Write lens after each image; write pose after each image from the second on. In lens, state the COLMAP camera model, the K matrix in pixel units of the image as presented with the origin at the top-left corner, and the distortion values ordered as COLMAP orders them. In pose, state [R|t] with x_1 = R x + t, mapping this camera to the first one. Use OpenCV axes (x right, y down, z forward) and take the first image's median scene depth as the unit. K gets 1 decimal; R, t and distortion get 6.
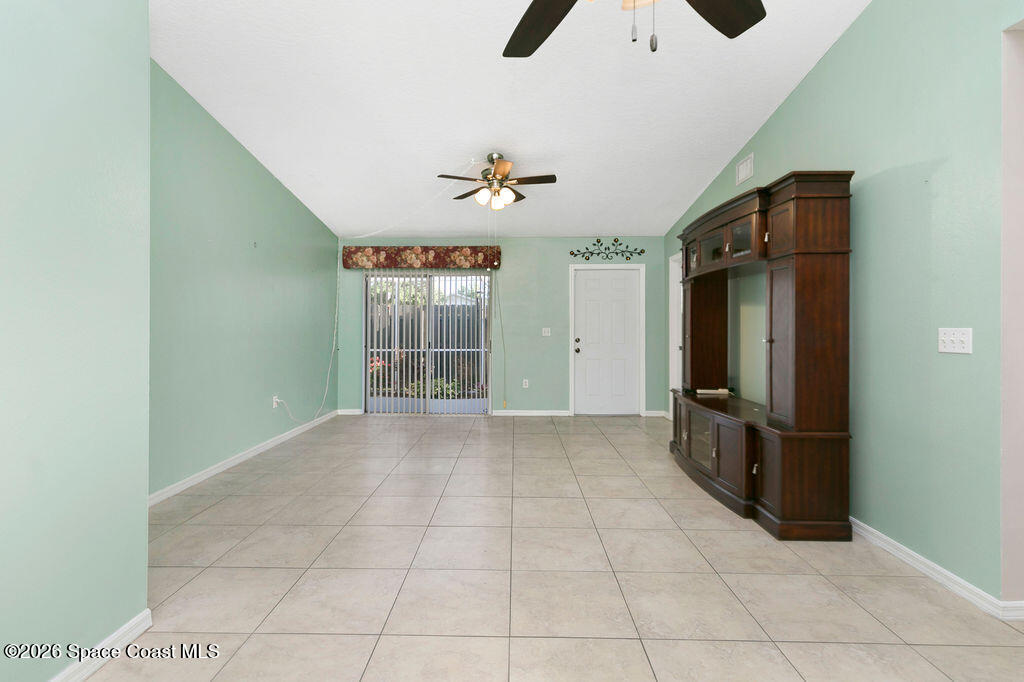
lens RADIAL K [[475.2, 0, 502.9], [0, 475.2, 326.8], [0, 0, 1]] dist [0.009109, -0.000311]
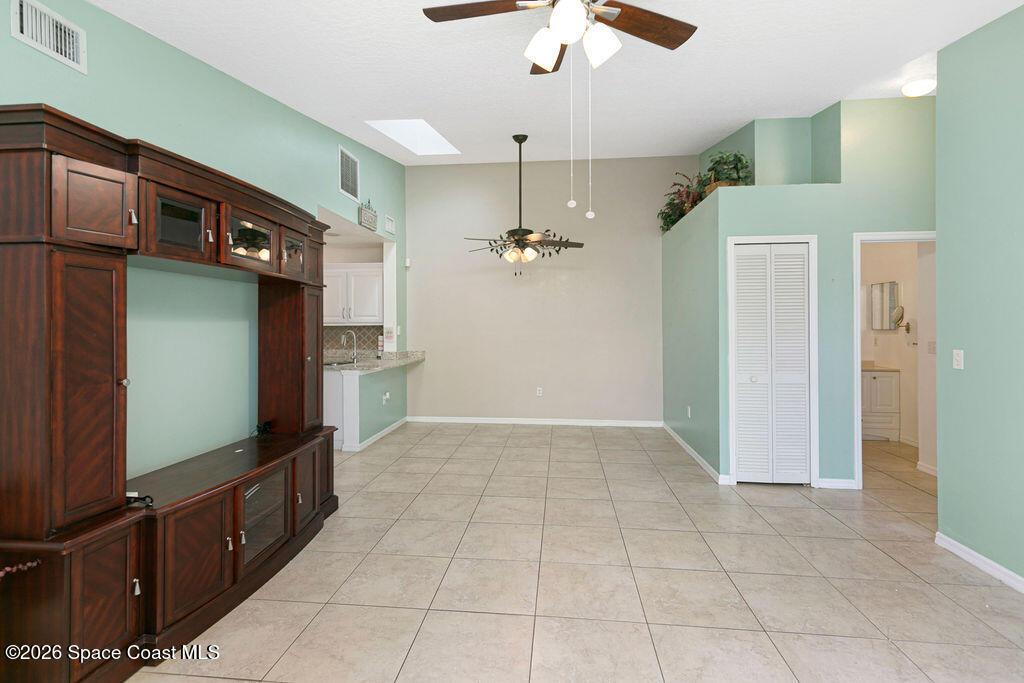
lens RADIAL K [[474.0, 0, 511.1], [0, 474.0, 322.6], [0, 0, 1]] dist [0.006940, -0.000250]
pose [[-0.996846, -0.000955, 0.079350, 0.003068], [-0.001627, 0.999963, -0.008405, -0.020614], [-0.079340, -0.008507, -0.996811, 0.963642]]
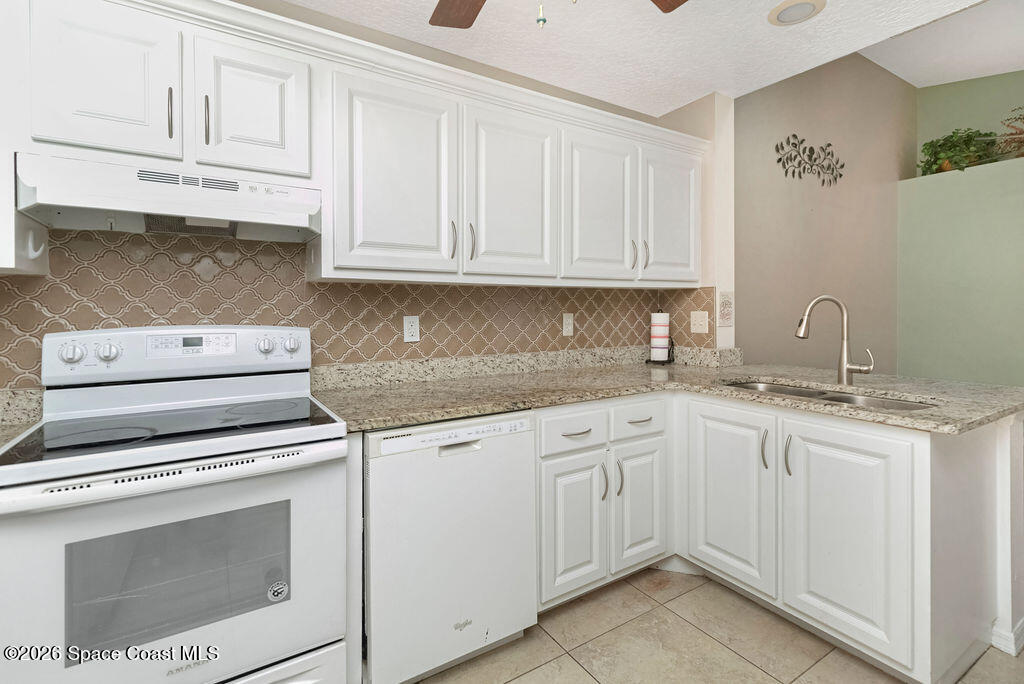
lens RADIAL K [[493.0, 0, 507.0], [0, 493.0, 308.1], [0, 0, 1]] dist [0.014687, 0.000134]
pose [[-0.827804, 0.002227, -0.561012, 0.747471], [0.005257, 0.999979, -0.003787, -0.003791], [0.560992, -0.006085, -0.827799, 0.256956]]
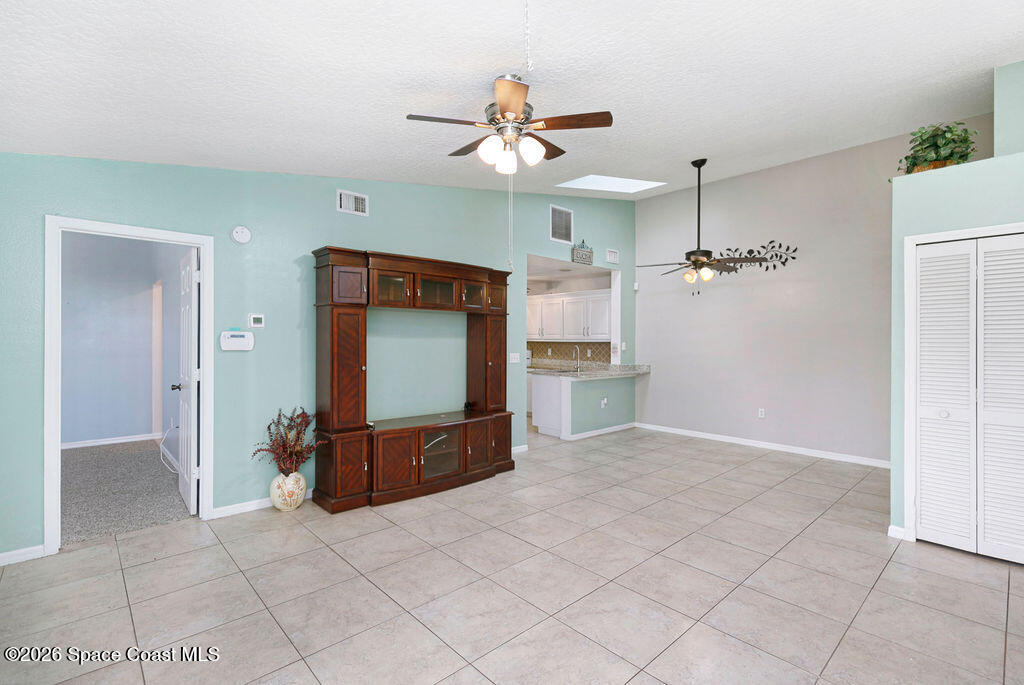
lens RADIAL K [[466.0, 0, 512.0], [0, 466.0, 342.5], [0, 0, 1]] dist [0.009512, -0.000457]
pose [[-0.699253, -0.010495, 0.714797, -0.302286], [-0.010479, 0.999935, 0.004430, -0.023533], [-0.714798, -0.004392, -0.699317, 0.973342]]
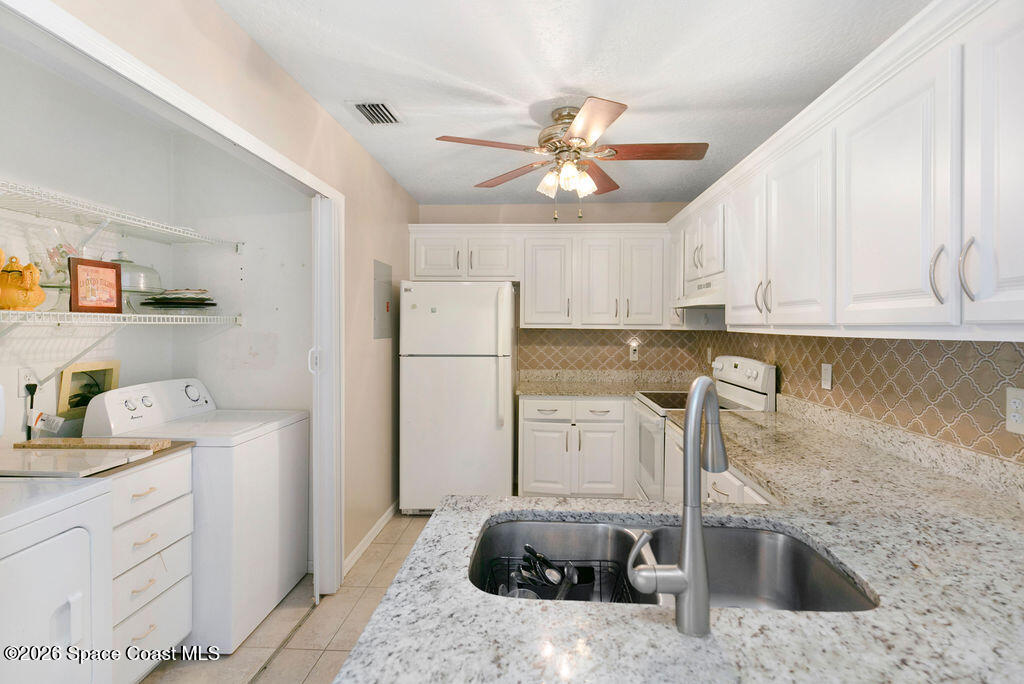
lens RADIAL K [[490.1, 0, 517.9], [0, 490.1, 329.3], [0, 0, 1]] dist [0.007877, -0.000781]
pose [[0.028979, -0.009482, 0.999535, 0.239372], [-0.006588, 0.999931, 0.009677, -0.027382], [-0.999558, -0.006866, 0.028914, 0.144374]]
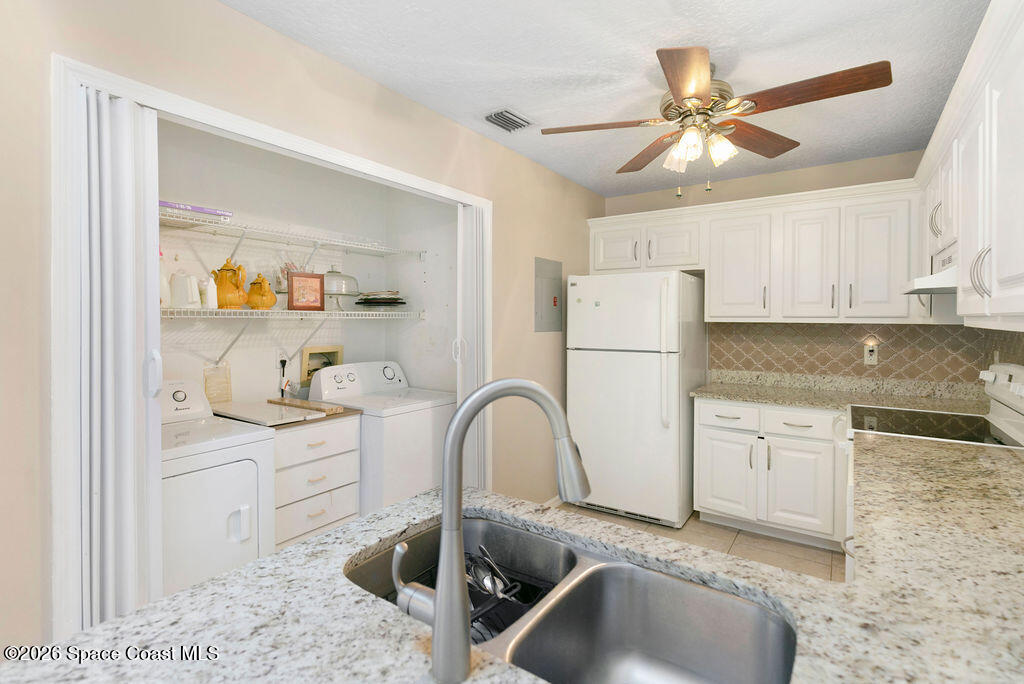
lens RADIAL K [[485.5, 0, 512.8], [0, 485.5, 323.9], [0, 0, 1]] dist [0.007762, -0.000514]
pose [[0.549781, -0.008583, 0.835265, 0.284592], [-0.002225, 0.999929, 0.011739, -0.026737], [-0.835306, -0.008312, 0.549723, 0.037400]]
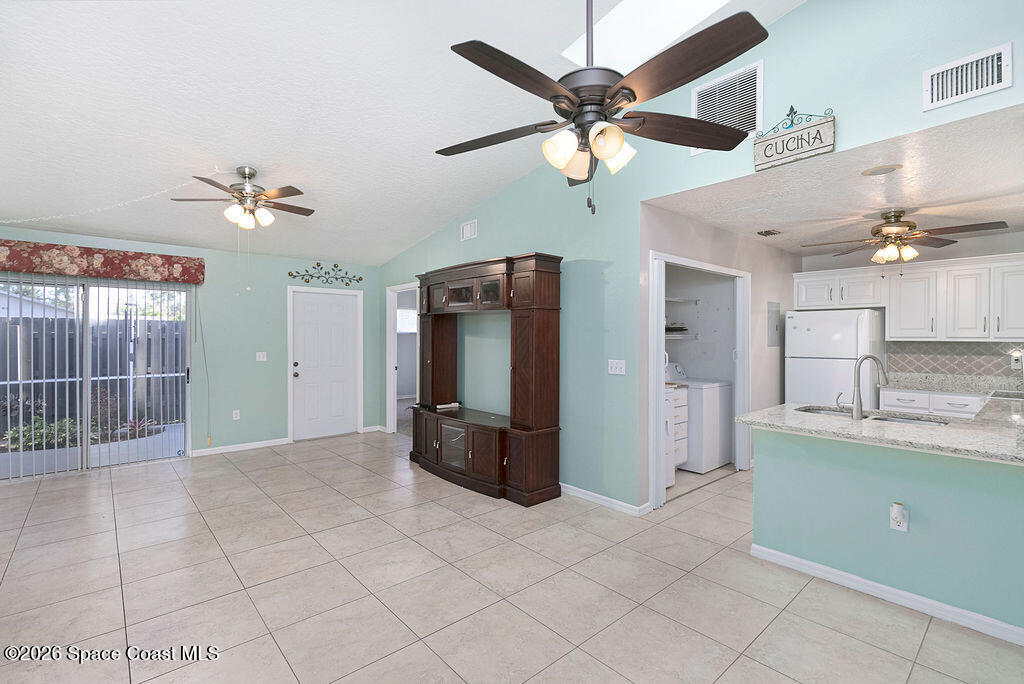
lens RADIAL K [[467.4, 0, 509.0], [0, 467.4, 342.2], [0, 0, 1]] dist [0.006500, -0.000305]
pose [[0.734983, -0.006204, 0.678057, -0.177736], [-0.000856, 0.999949, 0.010077, -0.027906], [-0.678085, -0.007987, 0.734940, 0.002122]]
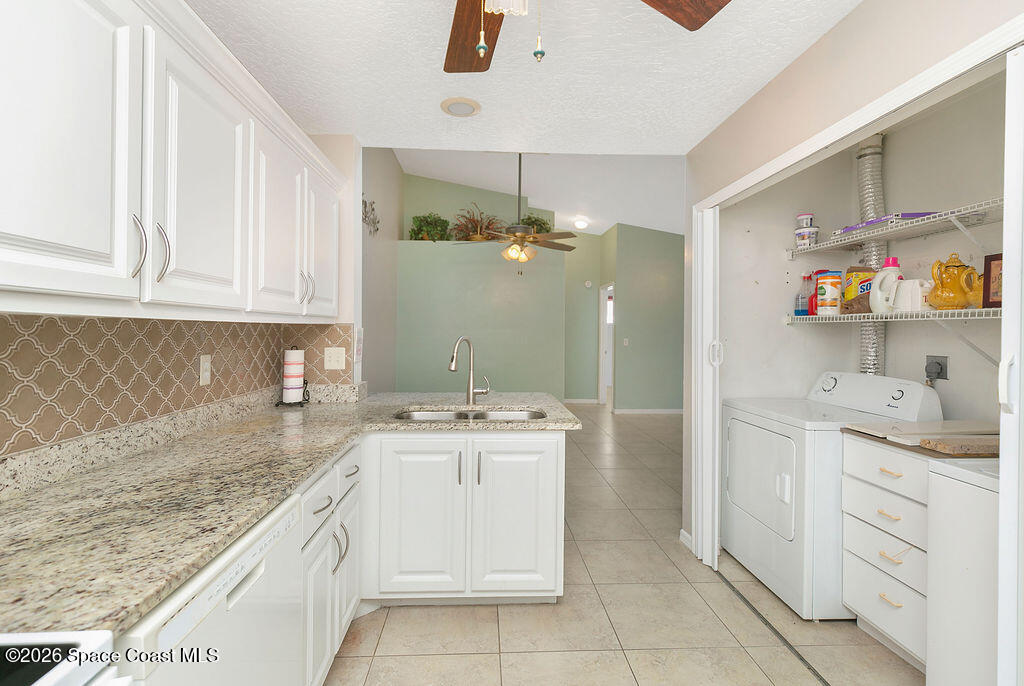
lens RADIAL K [[471.8, 0, 516.7], [0, 471.8, 327.8], [0, 0, 1]] dist [0.010448, -0.000459]
pose [[0.092638, -0.007147, -0.995674, 0.792080], [-0.005750, 0.999954, -0.007712, -0.017319], [0.995683, 0.006439, 0.092593, 0.105662]]
